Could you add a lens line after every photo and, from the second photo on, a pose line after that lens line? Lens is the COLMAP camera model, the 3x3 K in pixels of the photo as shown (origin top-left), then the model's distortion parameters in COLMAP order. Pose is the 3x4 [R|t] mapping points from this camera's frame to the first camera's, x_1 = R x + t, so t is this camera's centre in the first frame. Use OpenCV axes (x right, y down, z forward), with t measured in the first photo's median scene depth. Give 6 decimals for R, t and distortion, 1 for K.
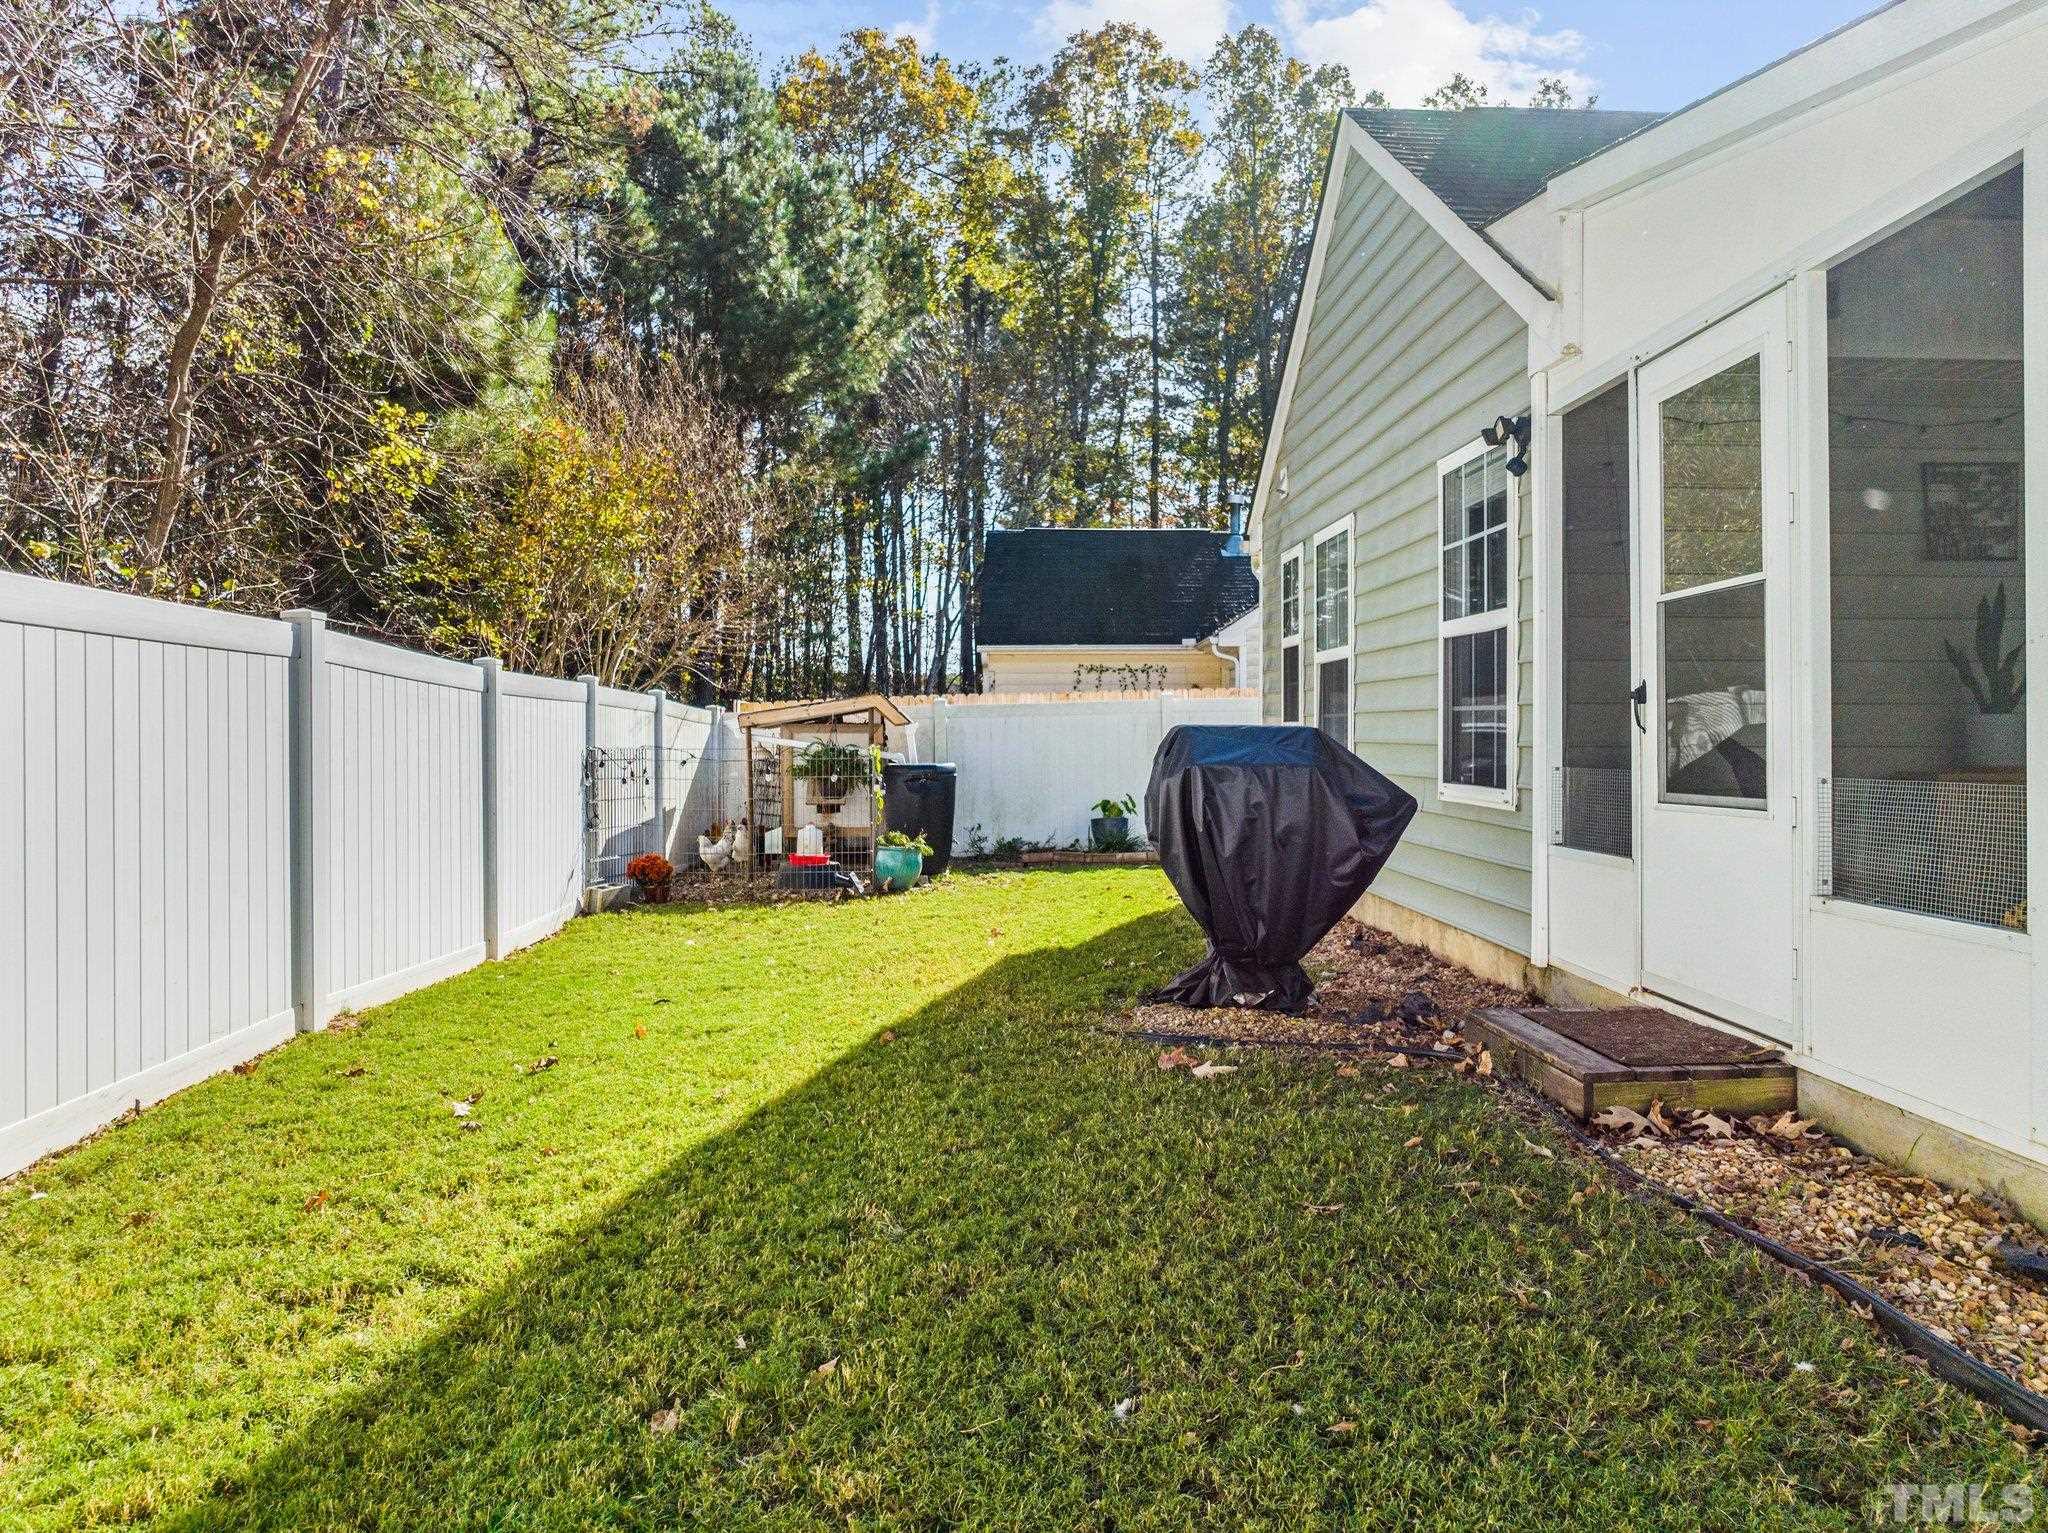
lens RADIAL K [[1445.3, 0, 1032.0], [0, 1445.3, 738.9], [0, 0, 1]] dist [-0.034375, -0.006087]
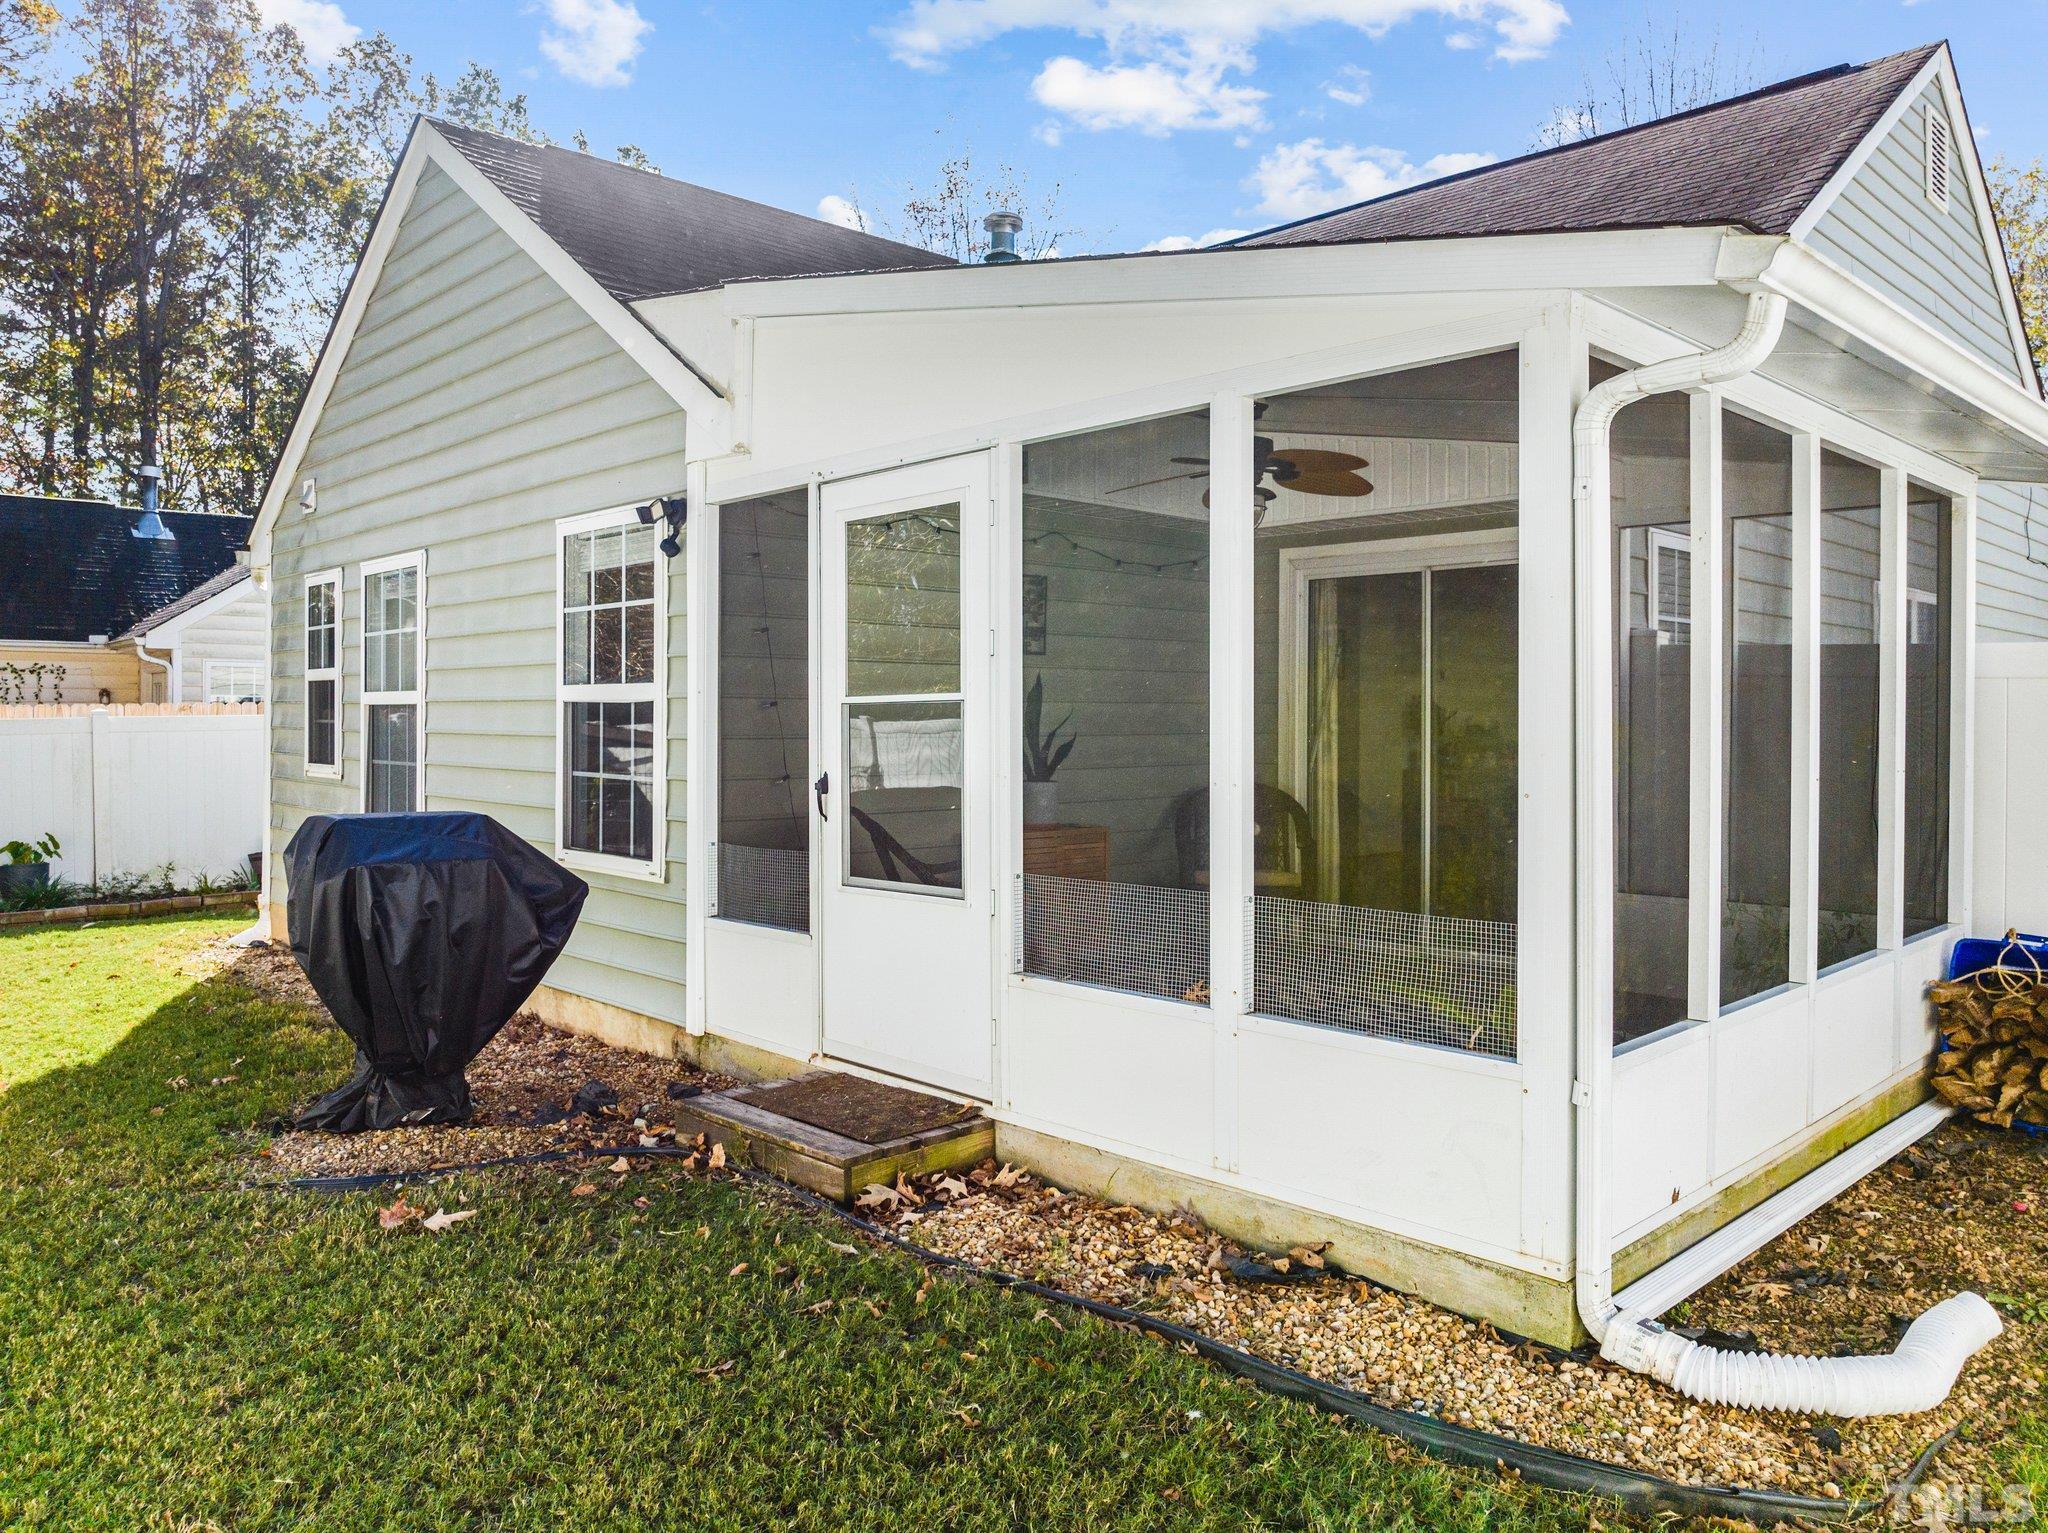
lens RADIAL K [[1450.4, 0, 1027.7], [0, 1450.4, 737.3], [0, 0, 1]] dist [-0.039972, 0.004245]
pose [[0.744030, -0.003879, 0.668135, -0.171066], [-0.001848, 0.999967, 0.007863, -0.067670], [-0.668144, -0.007085, 0.743999, 0.071430]]
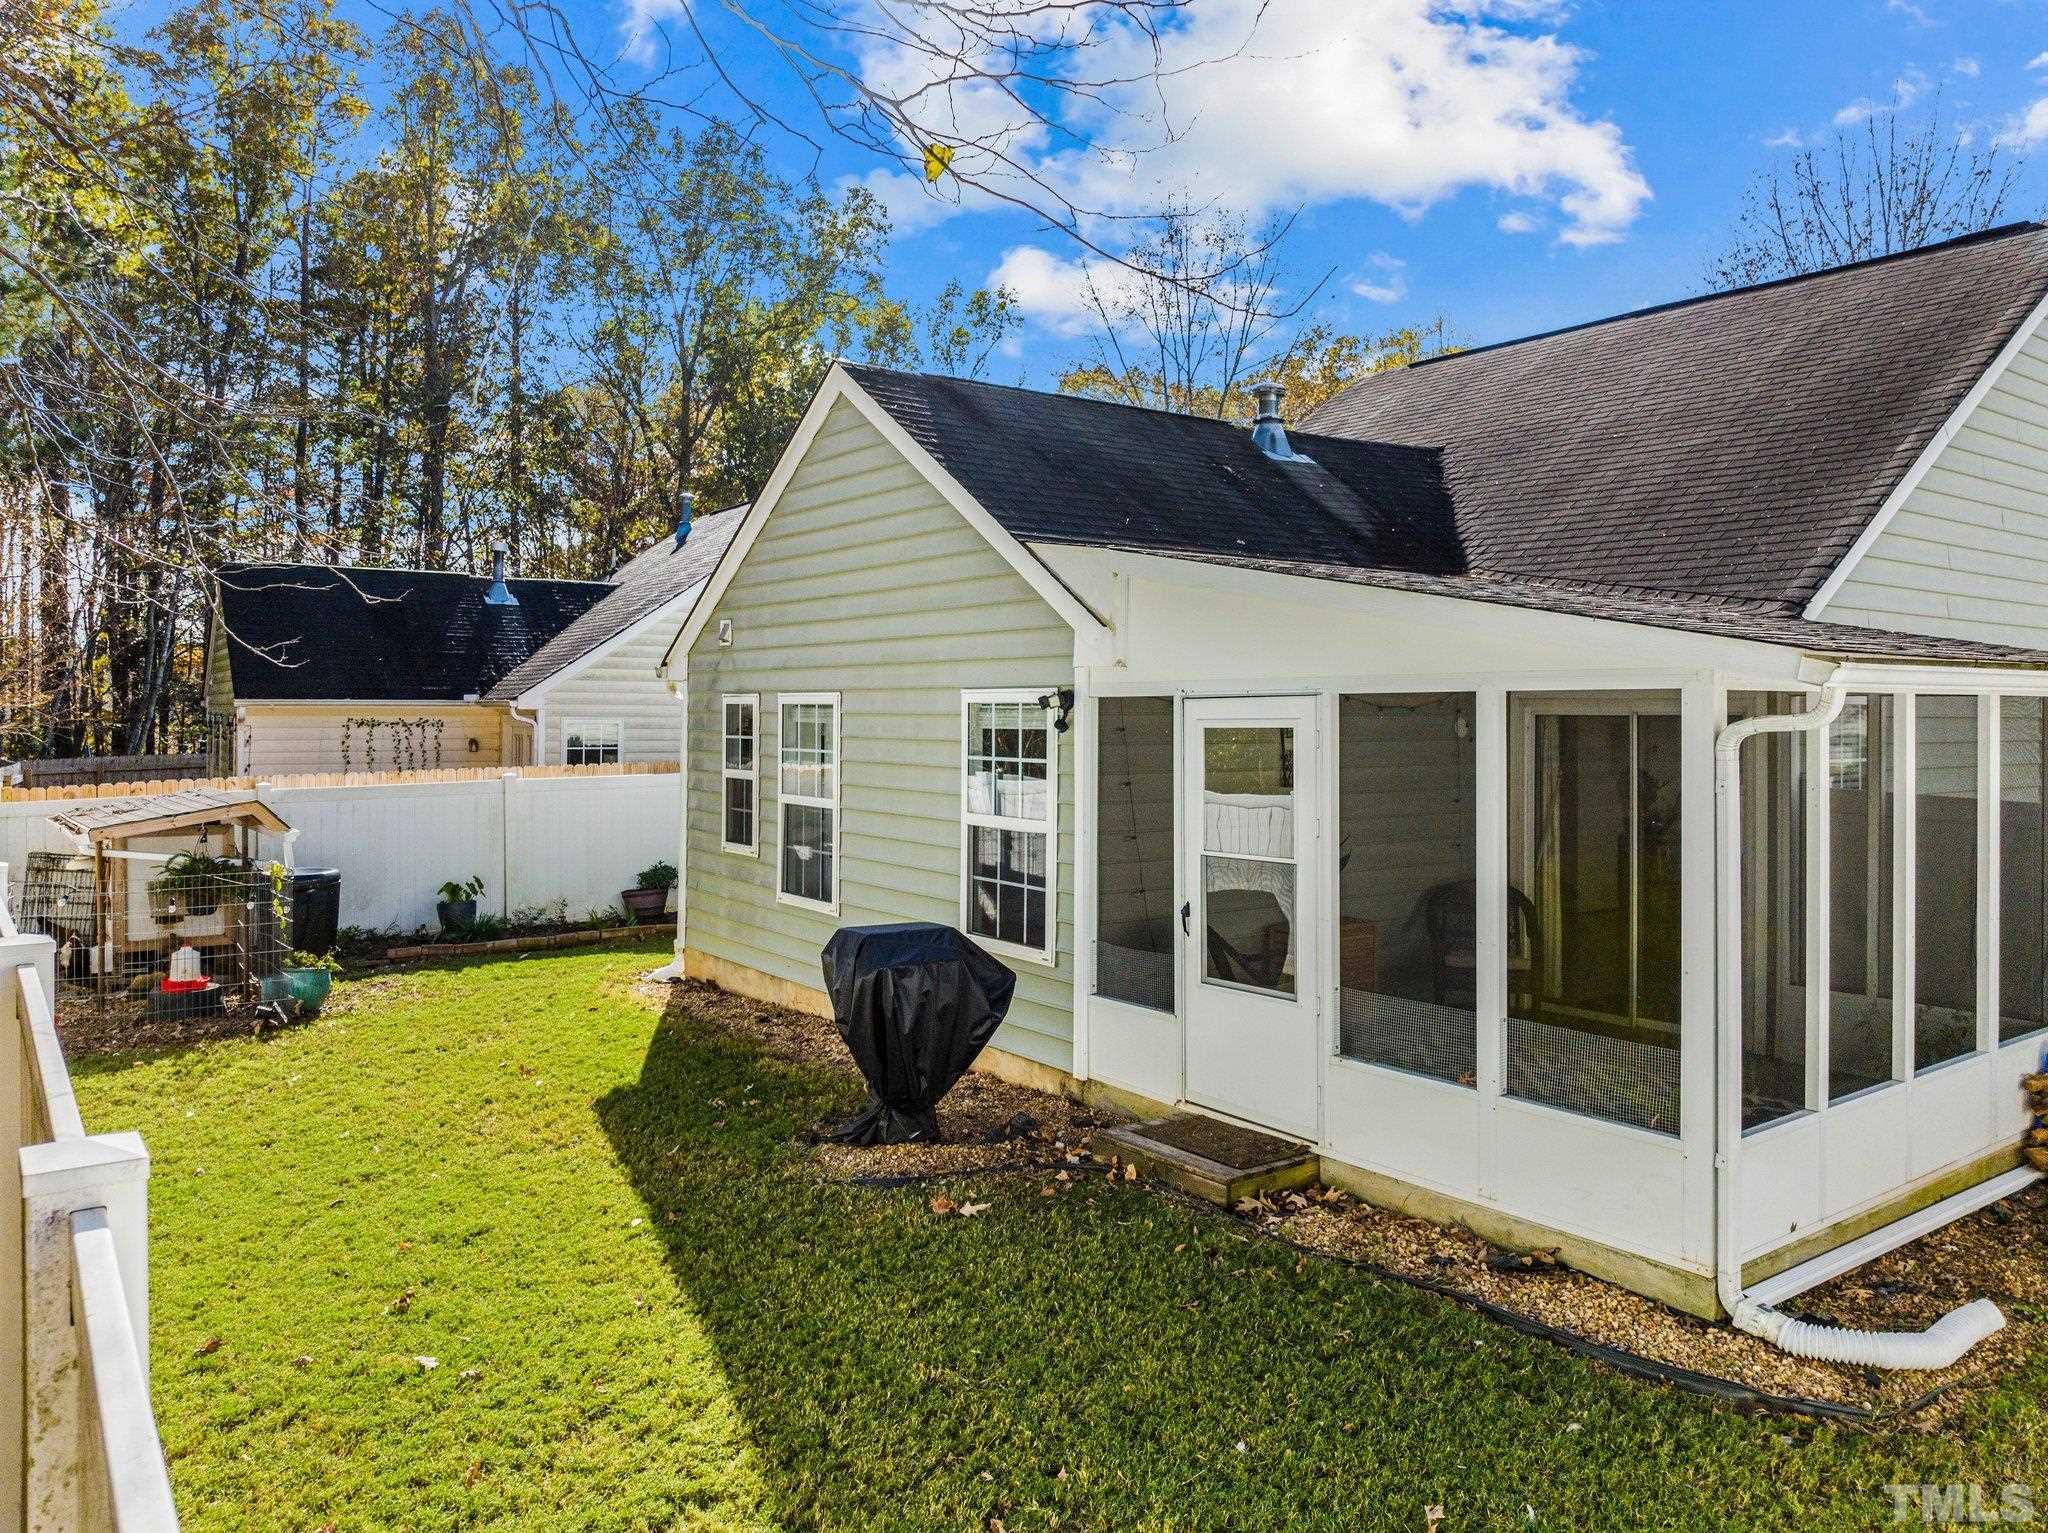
lens RADIAL K [[1464.5, 0, 1022.9], [0, 1464.5, 696.8], [0, 0, 1]] dist [-0.032608, -0.001067]
pose [[0.829136, 0.010313, 0.558952, -0.535977], [-0.002882, 0.999895, -0.014173, -0.211948], [-0.559040, 0.010141, 0.829079, -0.186031]]
